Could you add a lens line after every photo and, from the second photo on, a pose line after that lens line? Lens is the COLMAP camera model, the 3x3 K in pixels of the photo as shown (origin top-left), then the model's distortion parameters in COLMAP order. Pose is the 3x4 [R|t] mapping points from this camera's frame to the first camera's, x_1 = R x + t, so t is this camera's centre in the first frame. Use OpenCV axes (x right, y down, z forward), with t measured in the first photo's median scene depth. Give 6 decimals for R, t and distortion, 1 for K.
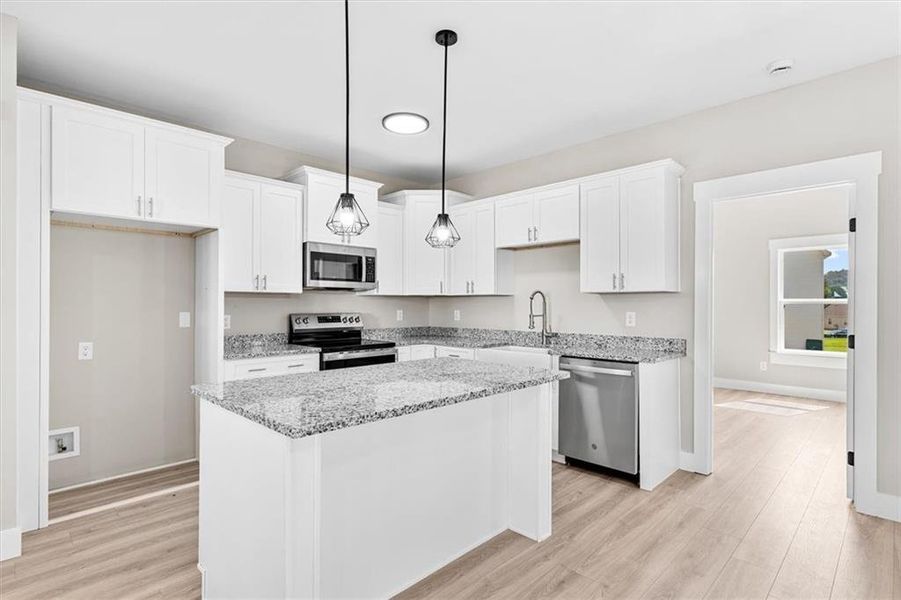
lens RADIAL K [[449.8, 0, 449.3], [0, 449.8, 302.7], [0, 0, 1]] dist [0.004313, 0.000175]
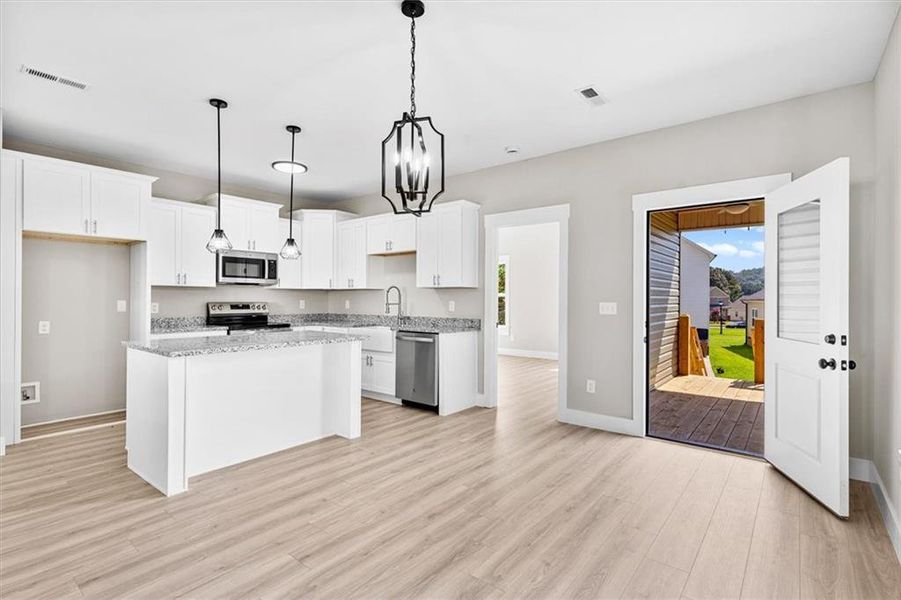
lens RADIAL K [[433.6, 0, 449.3], [0, 433.6, 297.5], [0, 0, 1]] dist [0.006493, -0.002055]
pose [[0.994853, 0.003345, 0.101277, 0.258575], [-0.003526, 0.999992, 0.001605, 0.006693], [-0.101271, -0.001954, 0.994857, -0.398581]]
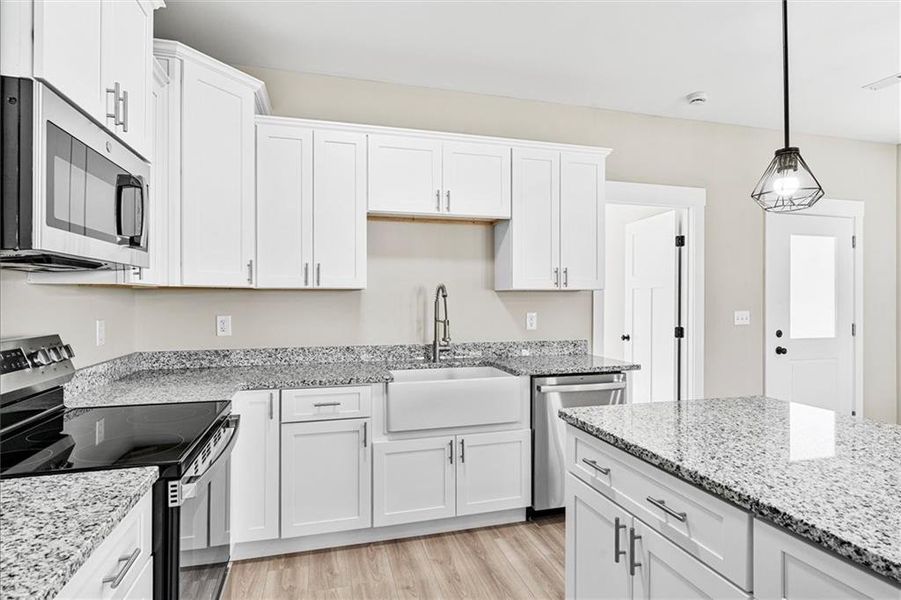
lens RADIAL K [[480.9, 0, 453.0], [0, 480.9, 295.5], [0, 0, 1]] dist [0.005960, 0.001327]
pose [[0.488658, 0.003116, 0.872470, -0.477449], [-0.005393, 0.999985, -0.000551, -0.011078], [-0.872459, -0.004436, 0.488668, 0.698065]]
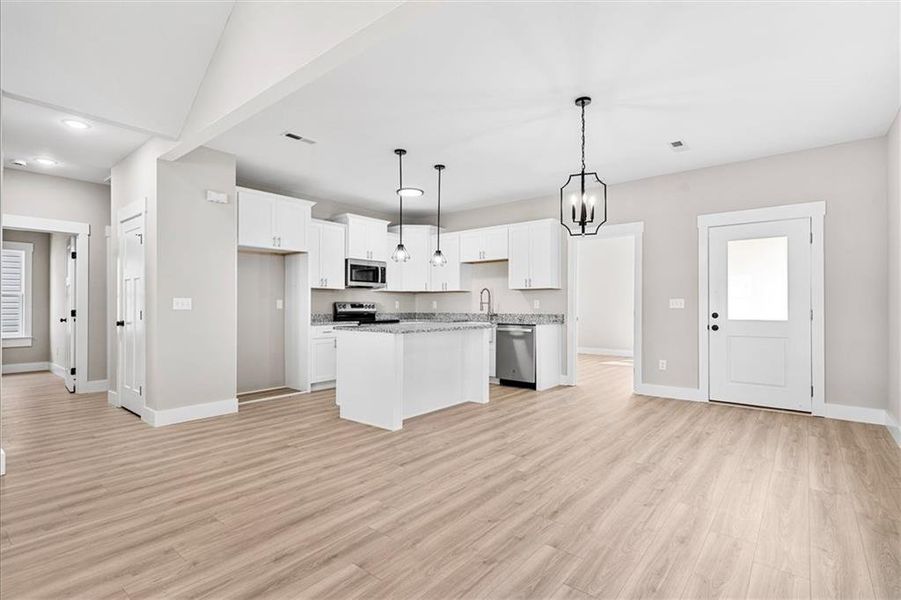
lens RADIAL K [[433.6, 0, 450.3], [0, 433.6, 303.6], [0, 0, 1]] dist [0.006493, -0.002055]
pose [[0.995500, 0.000419, 0.094759, -0.099223], [-0.000227, 0.999998, -0.002036, 0.037855], [-0.094760, 0.002006, 0.995498, -0.682482]]
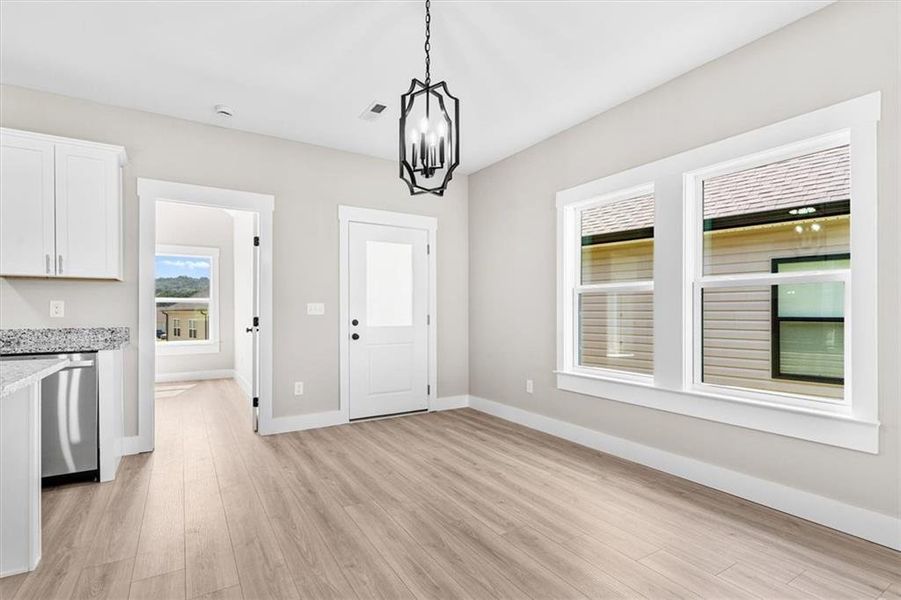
lens RADIAL K [[433.6, 0, 448.8], [0, 433.6, 315.4], [0, 0, 1]] dist [0.006493, -0.002055]
pose [[0.233350, -0.008966, 0.972351, -0.251807], [-0.003177, 0.999945, 0.009983, 0.038949], [-0.972388, -0.005418, 0.233309, 0.056555]]
